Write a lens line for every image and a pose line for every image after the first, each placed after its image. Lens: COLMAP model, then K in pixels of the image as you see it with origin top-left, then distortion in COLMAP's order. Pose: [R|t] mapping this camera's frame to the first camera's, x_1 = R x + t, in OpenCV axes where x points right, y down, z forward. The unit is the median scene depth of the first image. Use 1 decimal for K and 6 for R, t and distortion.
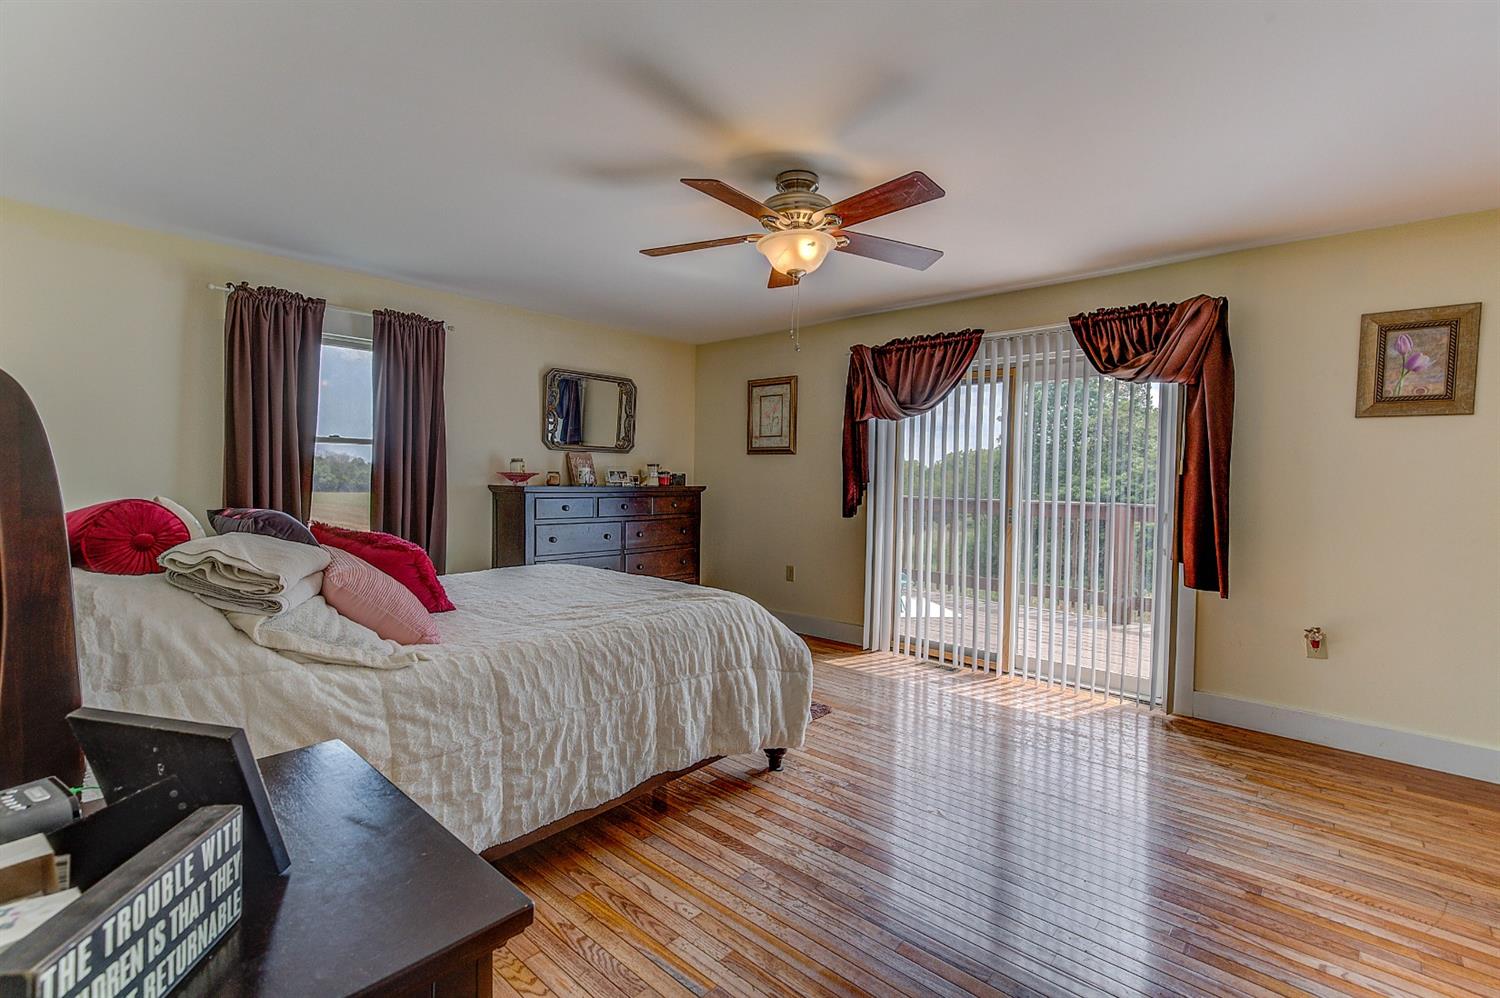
lens RADIAL K [[673.4, 0, 752.8], [0, 673.4, 494.5], [0, 0, 1]] dist [0.002938, 0.001101]
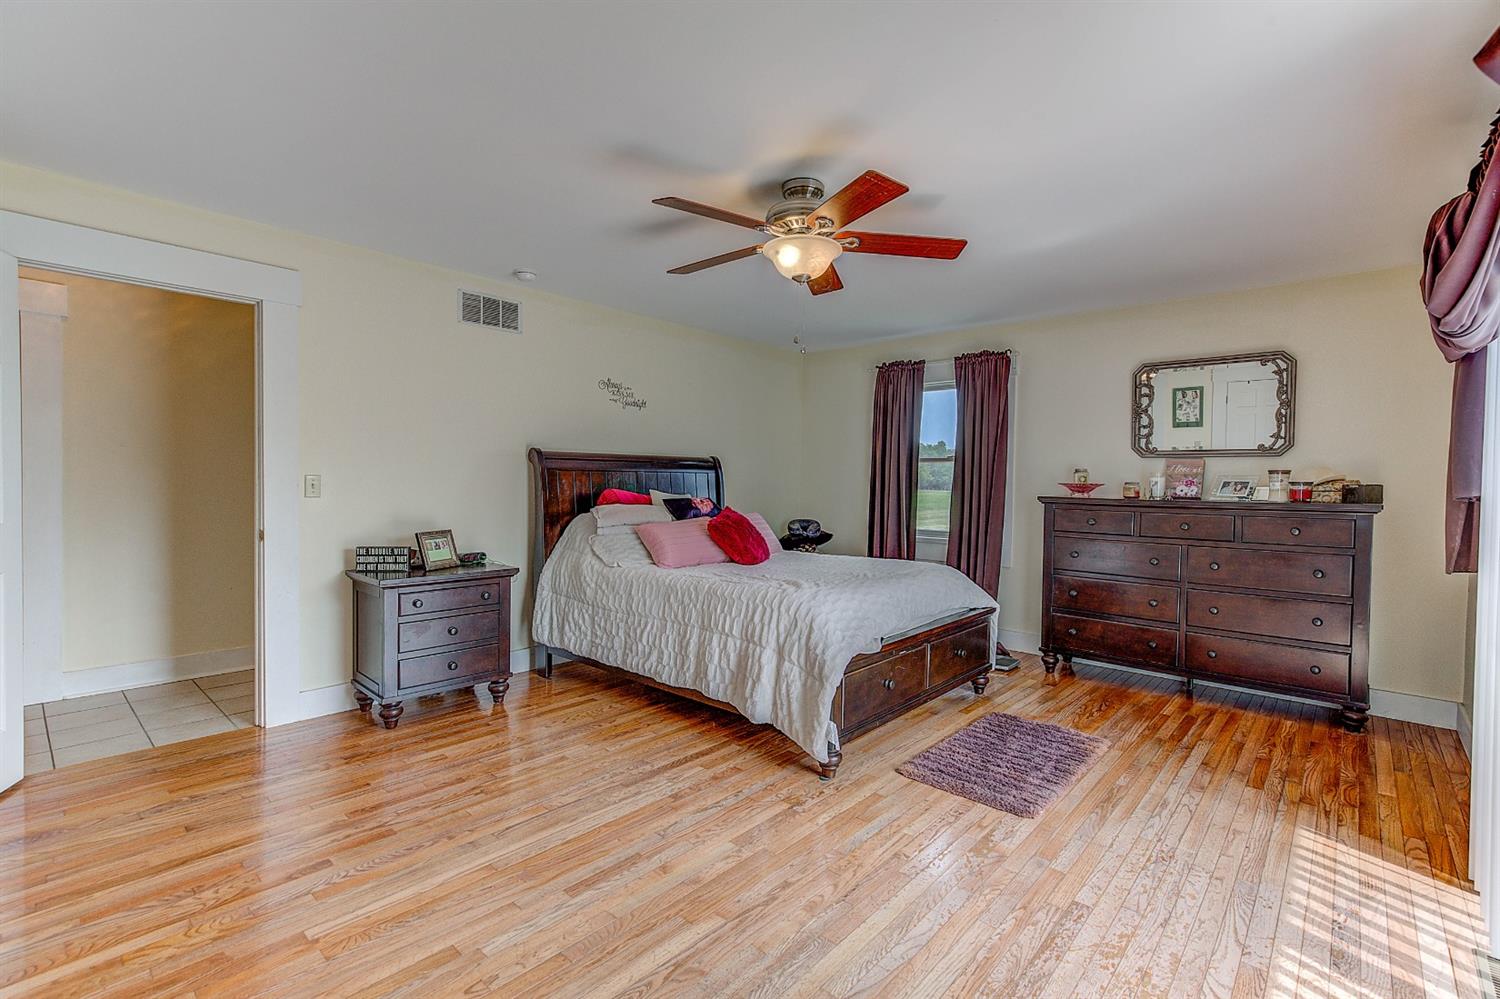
lens RADIAL K [[673.4, 0, 753.2], [0, 673.4, 498.6], [0, 0, 1]] dist [0.002938, 0.001101]
pose [[0.005051, 0.011255, -0.999924, 0.754831], [-0.042189, 0.999049, 0.011032, -0.002857], [0.999097, 0.042130, 0.005521, 0.653612]]
